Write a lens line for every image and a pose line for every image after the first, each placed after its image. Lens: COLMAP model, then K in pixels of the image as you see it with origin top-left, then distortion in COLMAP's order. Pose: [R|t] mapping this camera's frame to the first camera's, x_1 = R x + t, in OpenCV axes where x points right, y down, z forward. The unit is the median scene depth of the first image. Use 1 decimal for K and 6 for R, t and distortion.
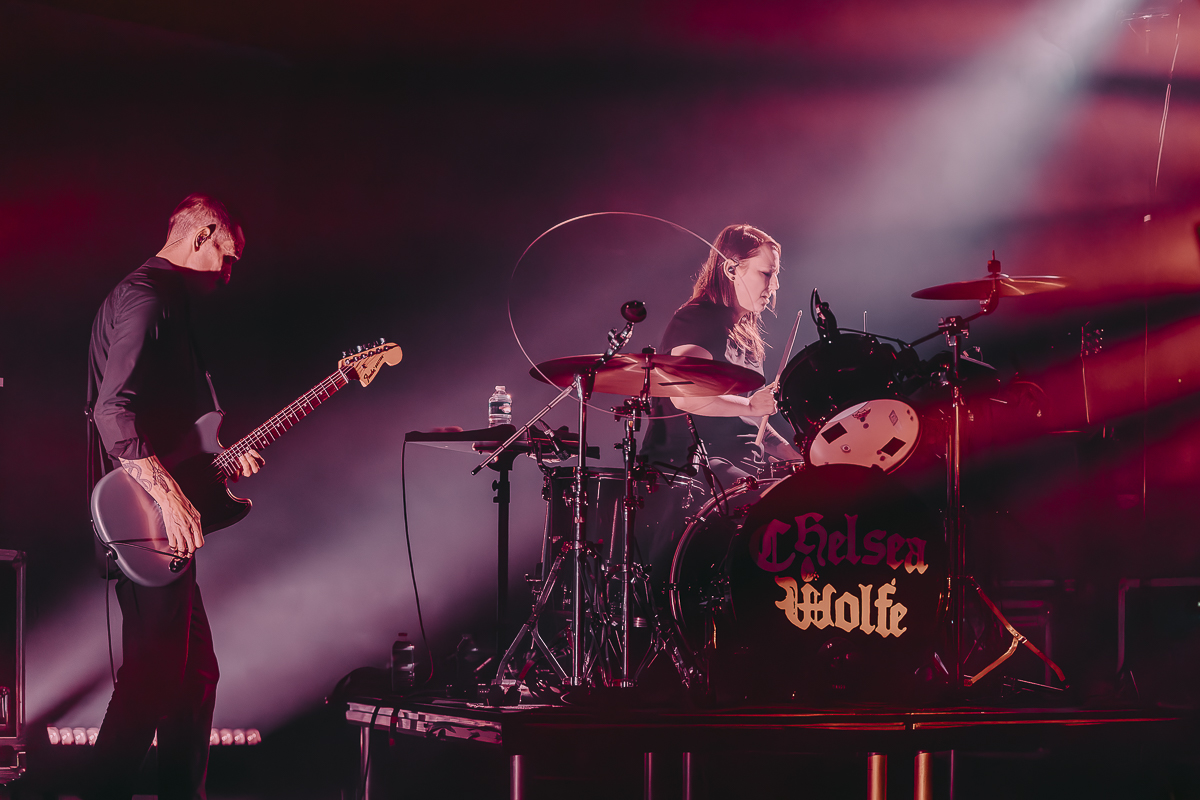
lens RADIAL K [[2686.3, 0, 600.0], [0, 2686.3, 403.8], [0, 0, 1]] dist [-0.380945, 0.000000]
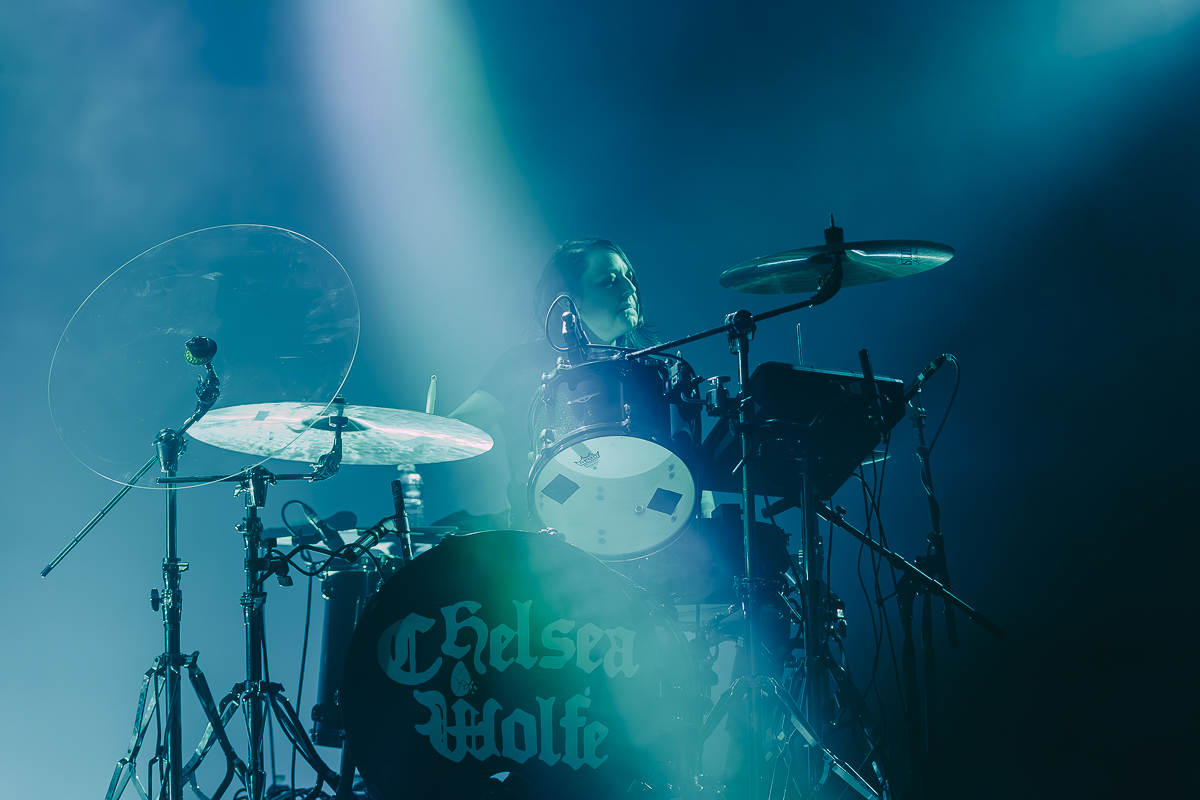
lens RADIAL K [[2686.3, 0, 598.0], [0, 2686.3, 399.6], [0, 0, 1]] dist [-0.380945, 0.000000]
pose [[0.901870, -0.095166, -0.421395, 0.423007], [0.075398, 0.995138, -0.063371, 0.035074], [0.425377, 0.025380, 0.904660, 0.358269]]
